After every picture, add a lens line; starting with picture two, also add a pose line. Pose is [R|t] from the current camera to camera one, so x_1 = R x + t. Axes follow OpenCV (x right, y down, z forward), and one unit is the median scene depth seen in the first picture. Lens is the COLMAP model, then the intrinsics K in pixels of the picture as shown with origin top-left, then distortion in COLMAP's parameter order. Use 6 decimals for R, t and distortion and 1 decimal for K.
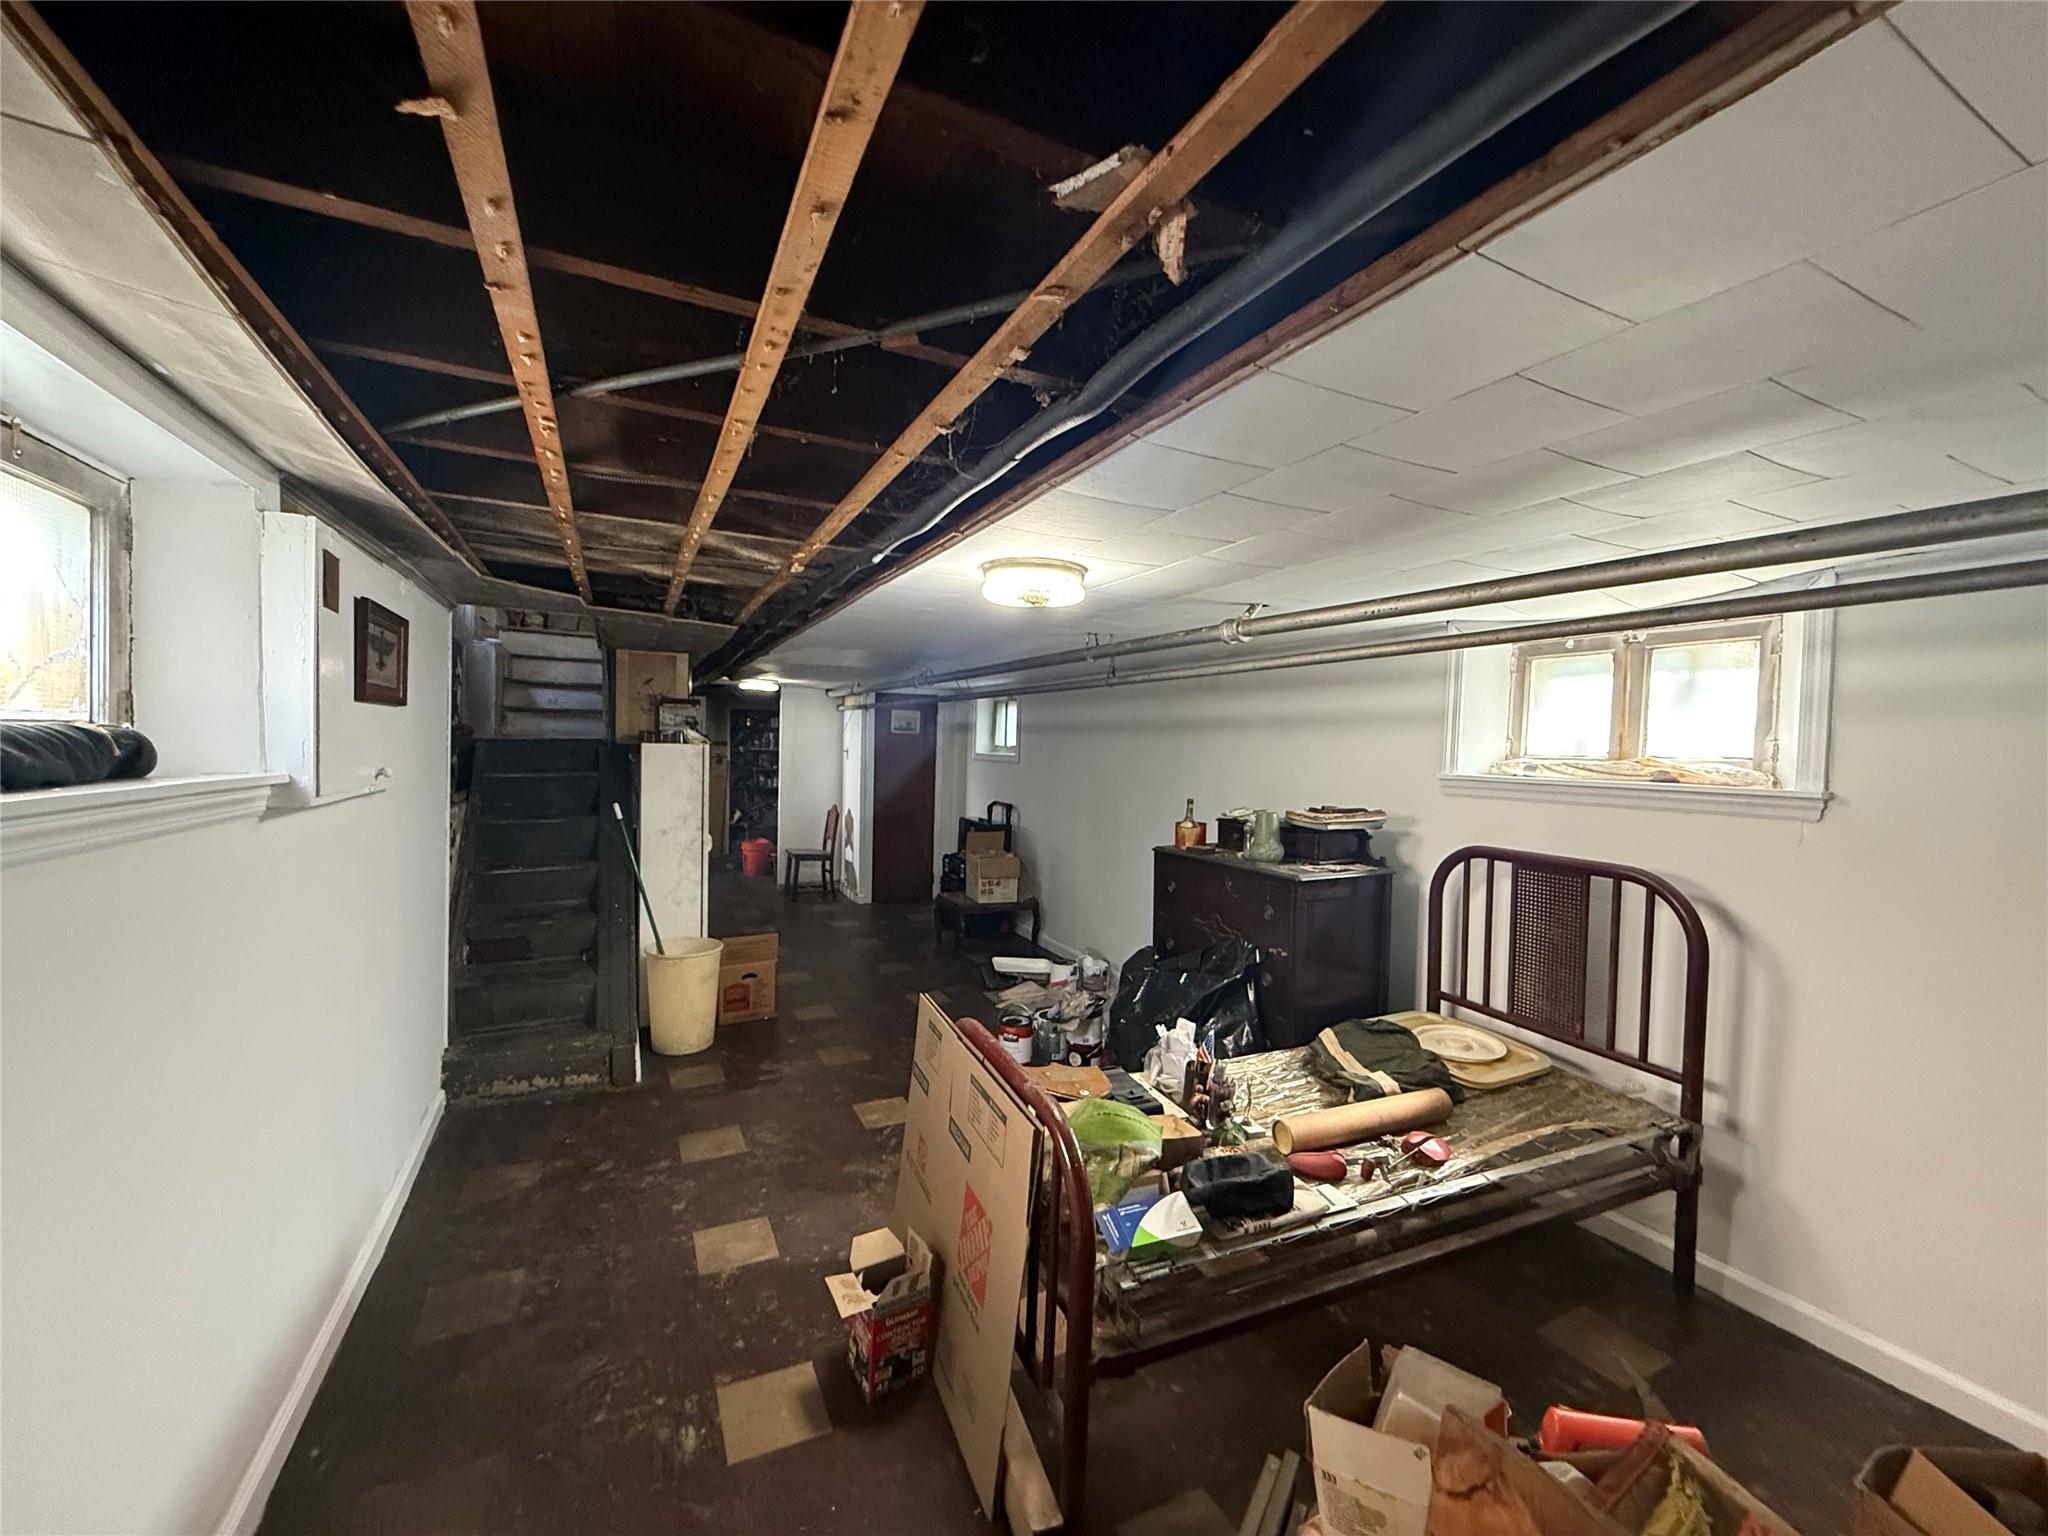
lens RADIAL K [[823.3, 0, 1019.9], [0, 823.3, 772.0], [0, 0, 1]] dist [0.000614, 0.000051]
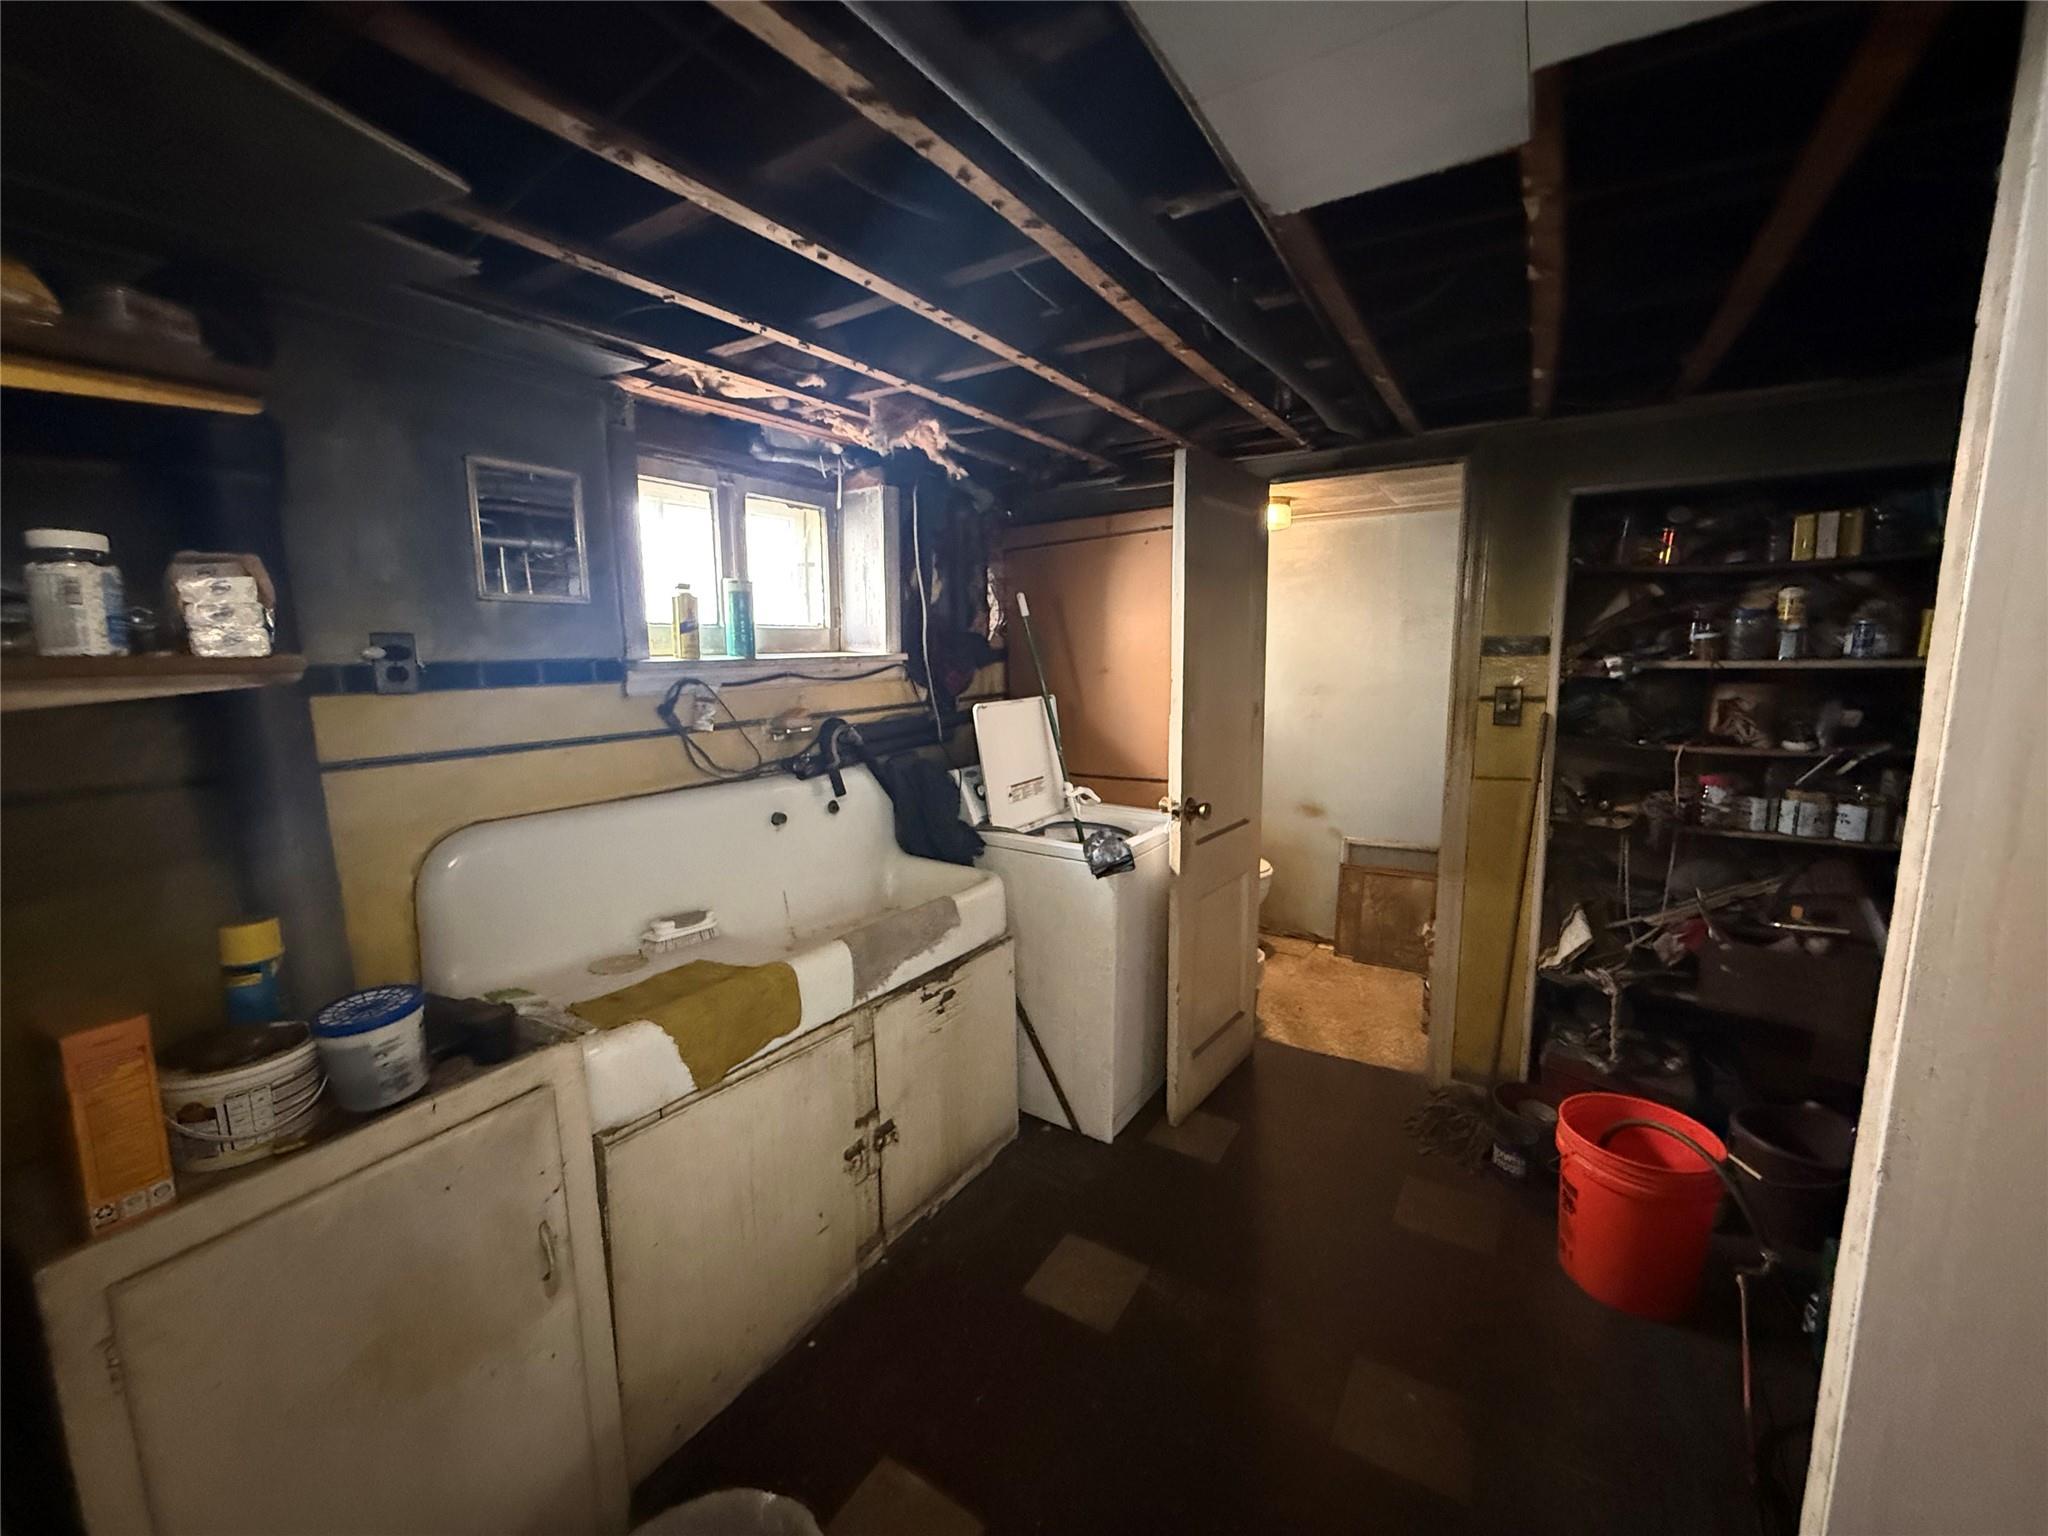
lens RADIAL K [[823.3, 0, 1022.9], [0, 823.3, 767.9], [0, 0, 1]] dist [0.000614, 0.000051]
pose [[0.526007, 0.094909, -0.845168, -0.226879], [-0.002073, 0.993894, 0.110320, -0.024539], [0.850478, -0.056278, 0.522992, 0.734298]]
